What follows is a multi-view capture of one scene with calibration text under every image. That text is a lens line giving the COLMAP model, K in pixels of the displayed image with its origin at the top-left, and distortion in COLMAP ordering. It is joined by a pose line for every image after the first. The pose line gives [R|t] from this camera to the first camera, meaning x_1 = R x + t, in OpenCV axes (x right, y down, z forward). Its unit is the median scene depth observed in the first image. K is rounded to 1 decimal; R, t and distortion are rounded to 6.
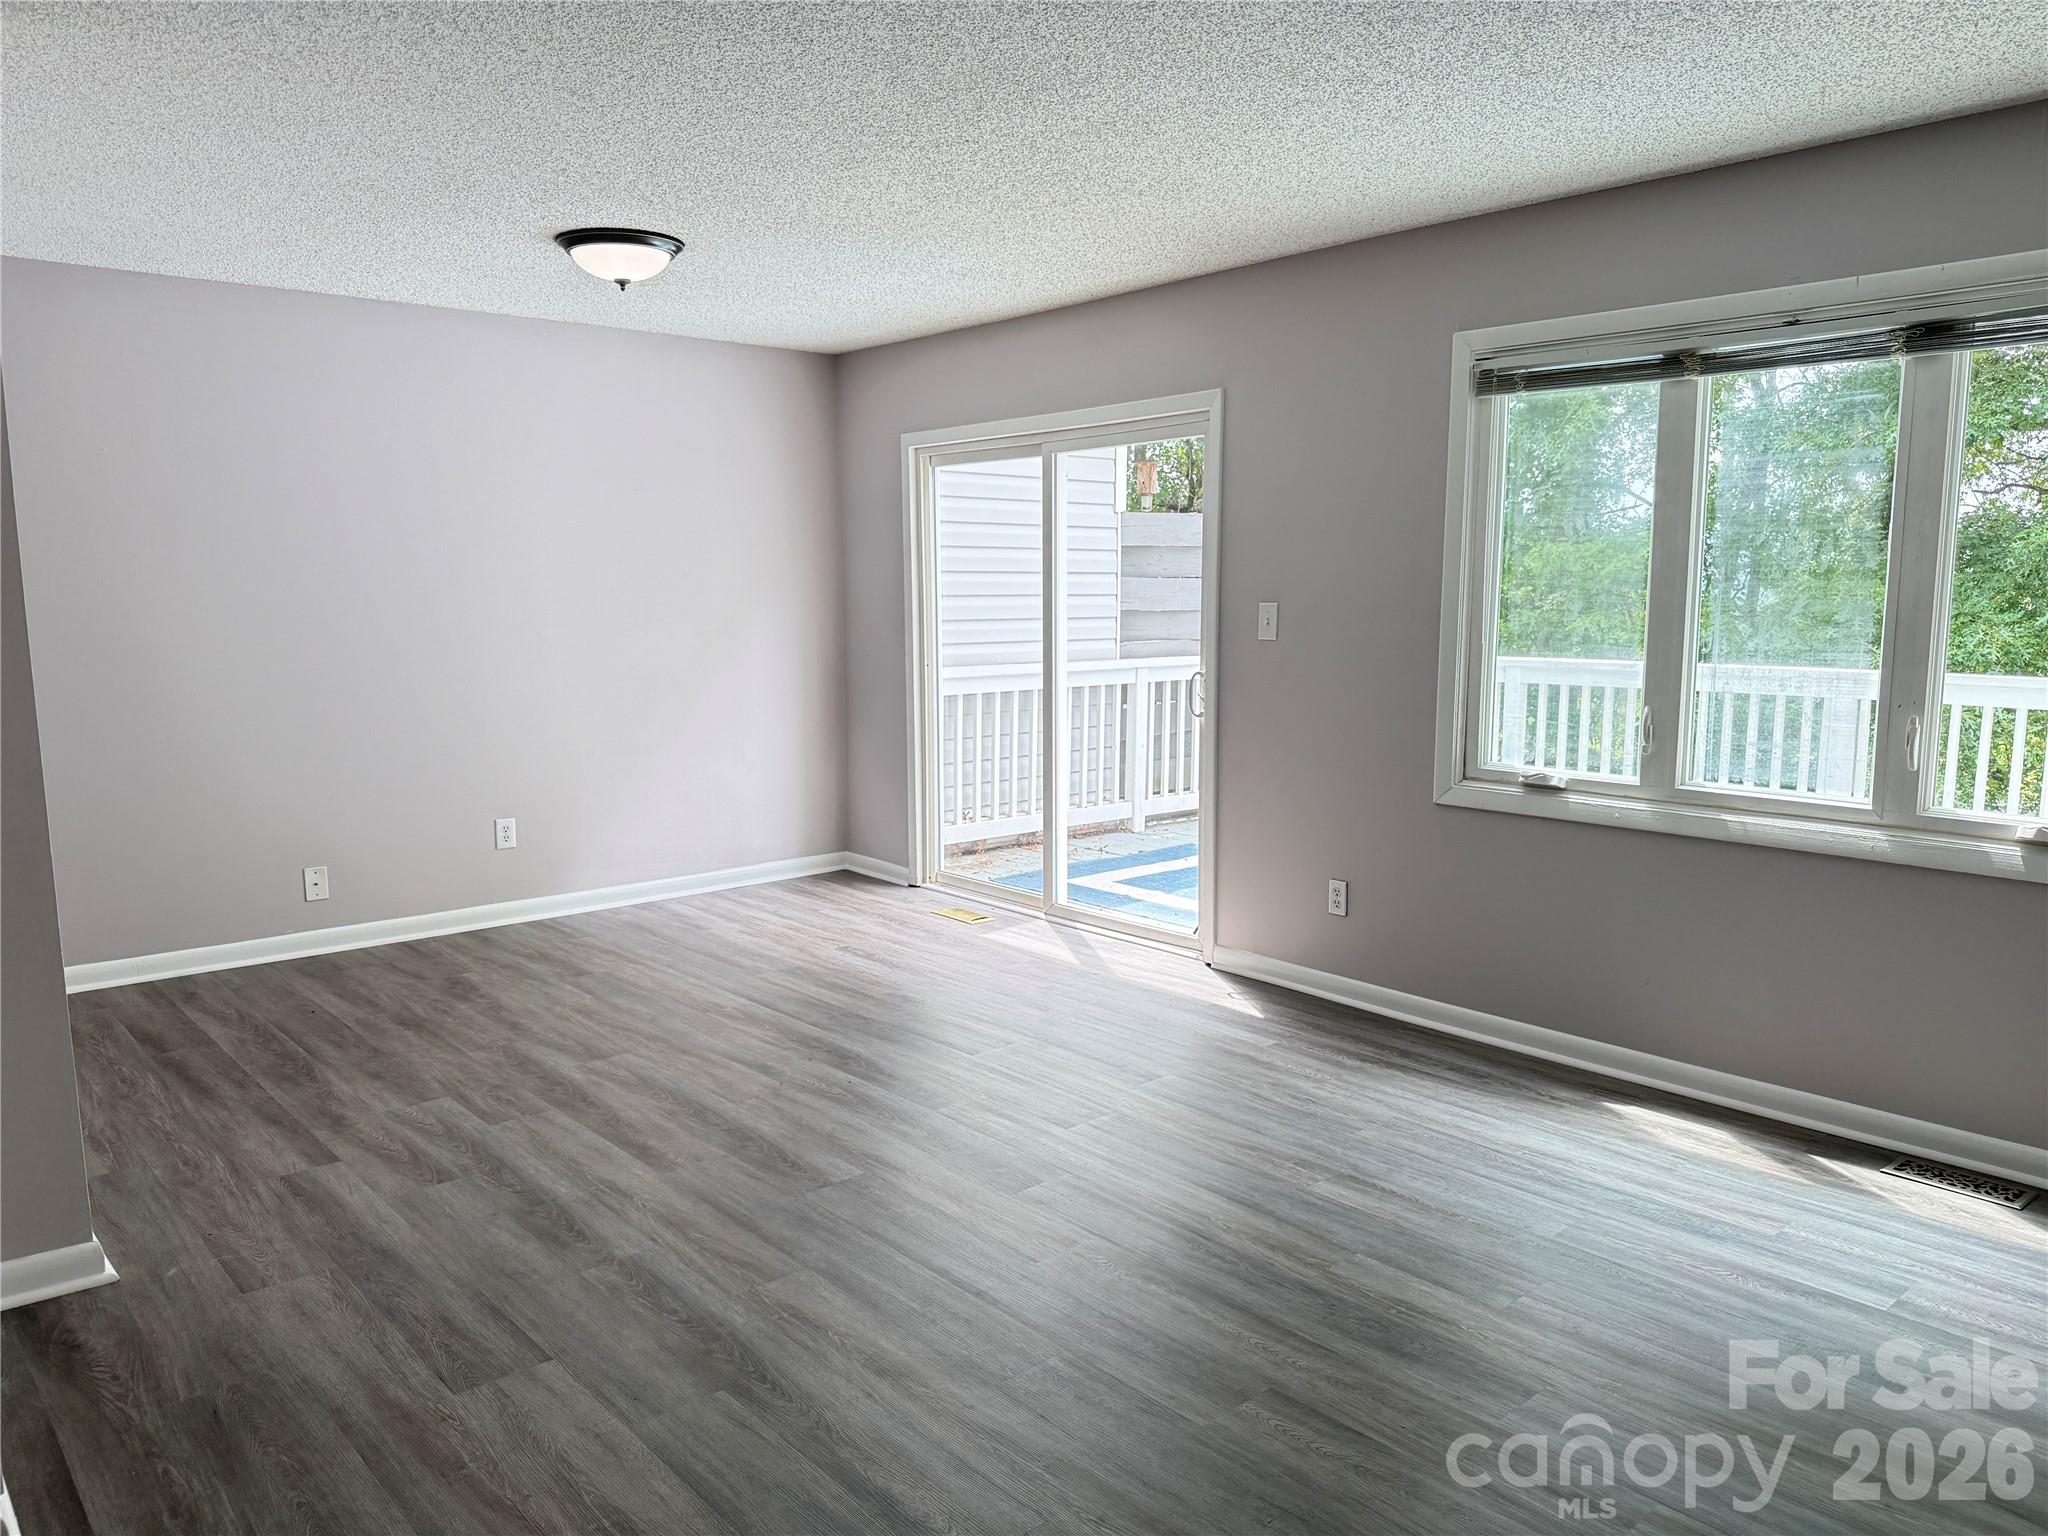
lens RADIAL K [[1448.2, 0, 1023.5], [0, 1448.2, 767.8], [0, 0, 1]] dist [0.040532, -0.029932]
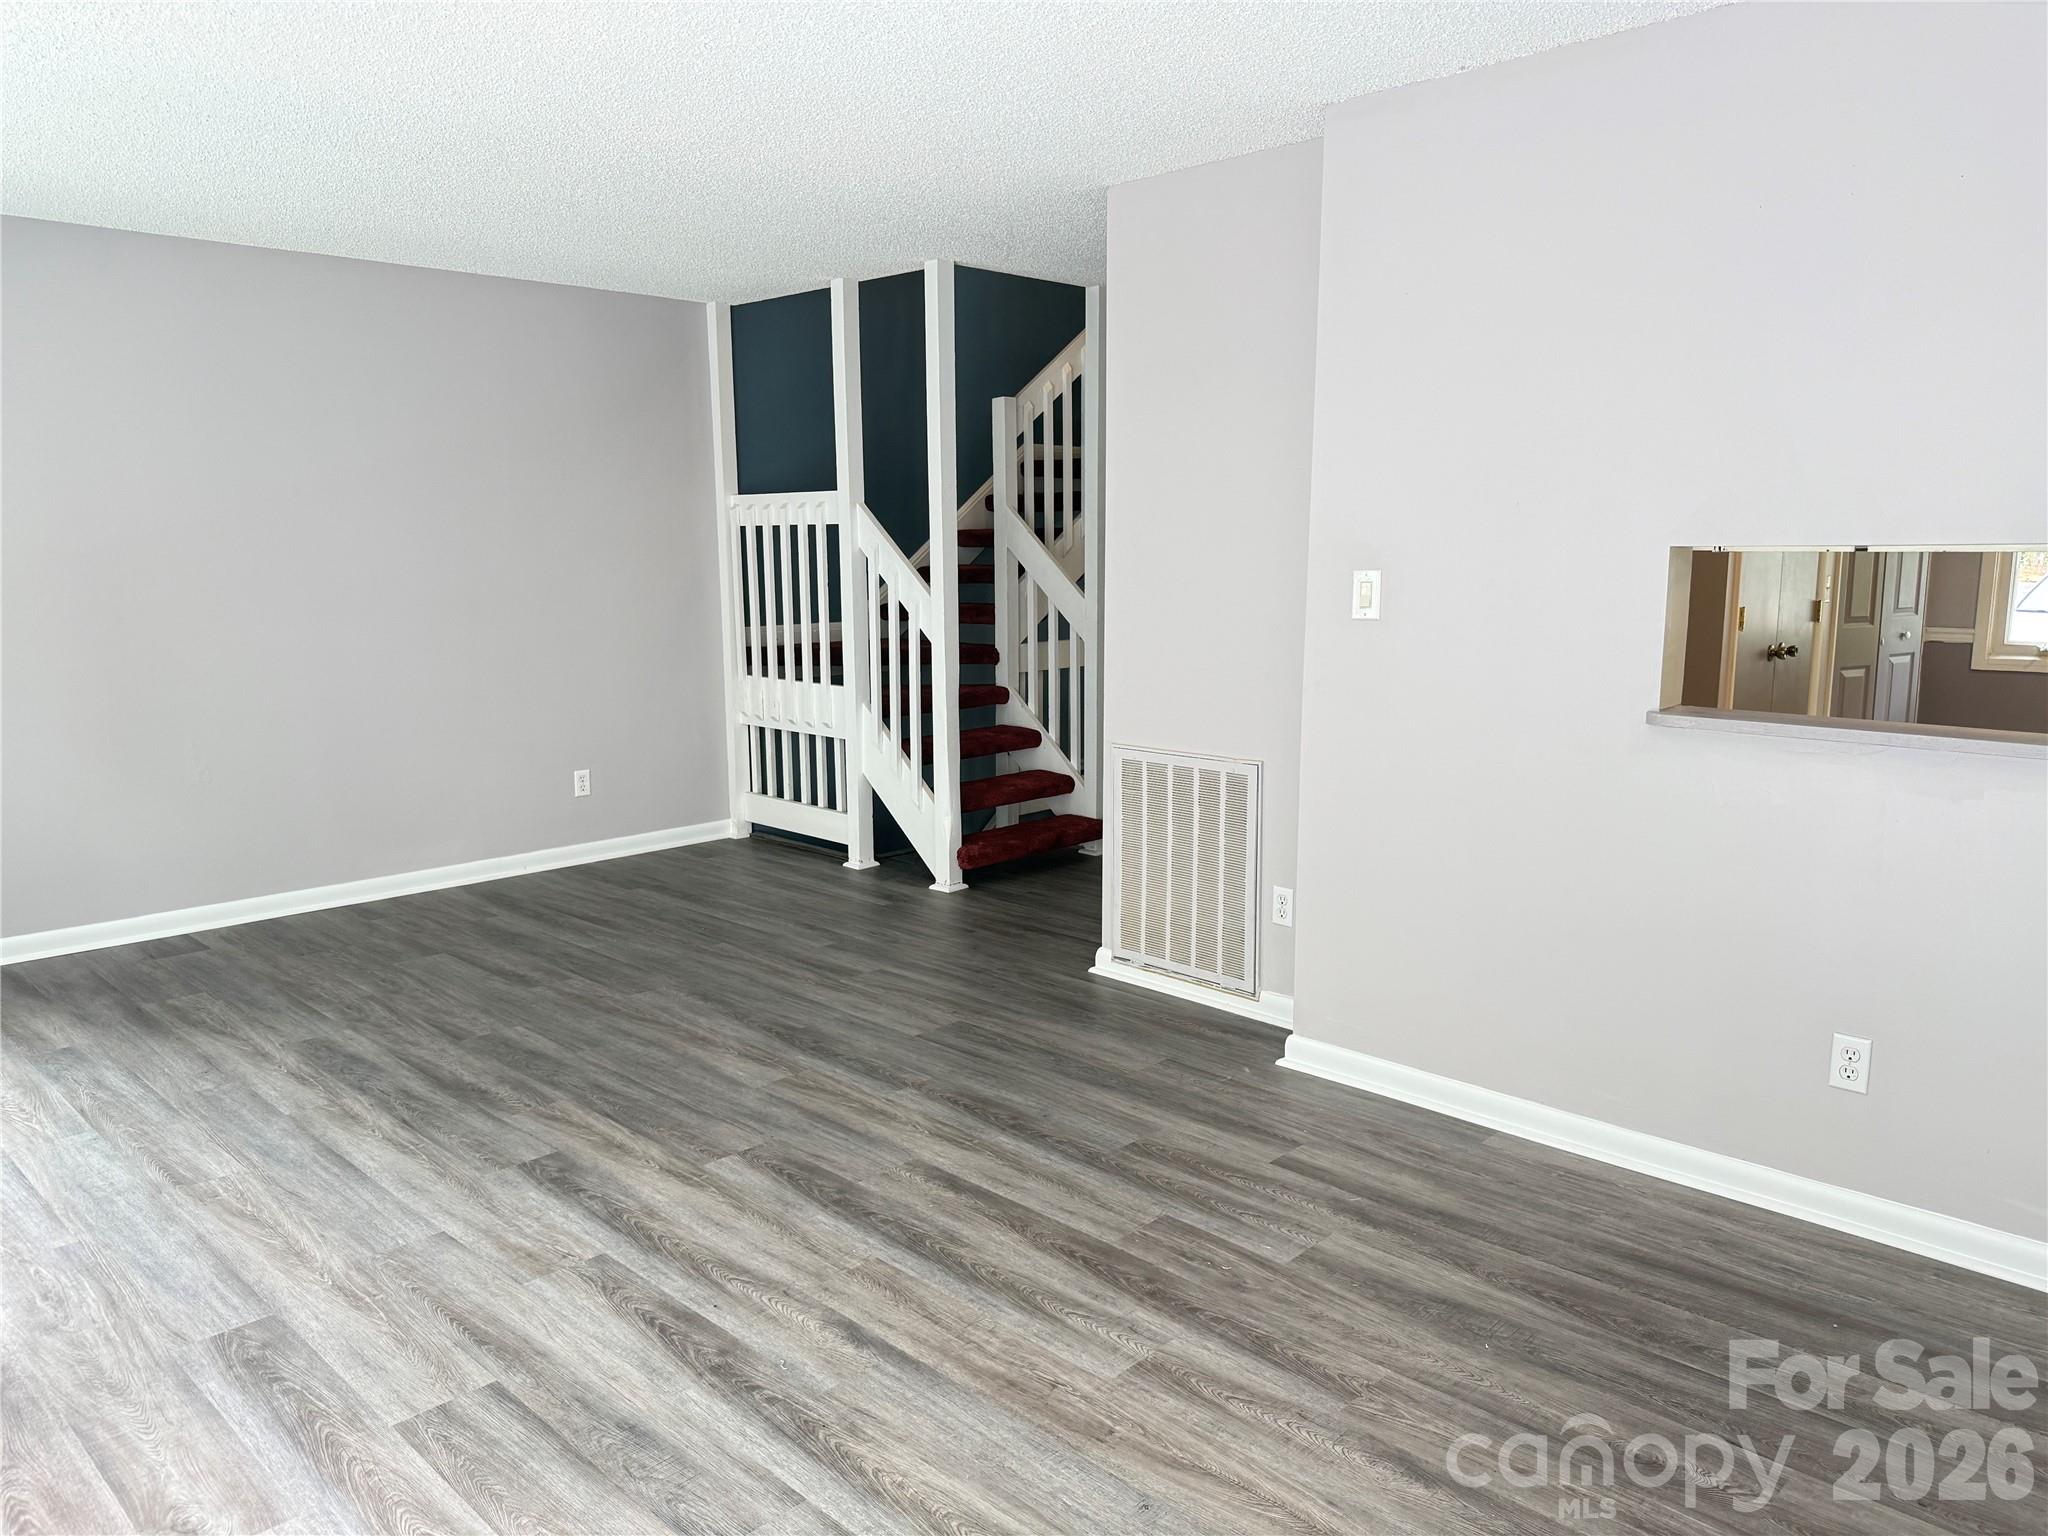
lens RADIAL K [[1448.2, 0, 1022.6], [0, 1448.2, 772.8], [0, 0, 1]] dist [0.040532, -0.029932]
pose [[-0.997303, 0.023071, -0.069668, -0.239109], [0.001825, 0.956802, 0.290734, -0.228233], [0.073366, 0.289823, -0.954264, 1.718395]]
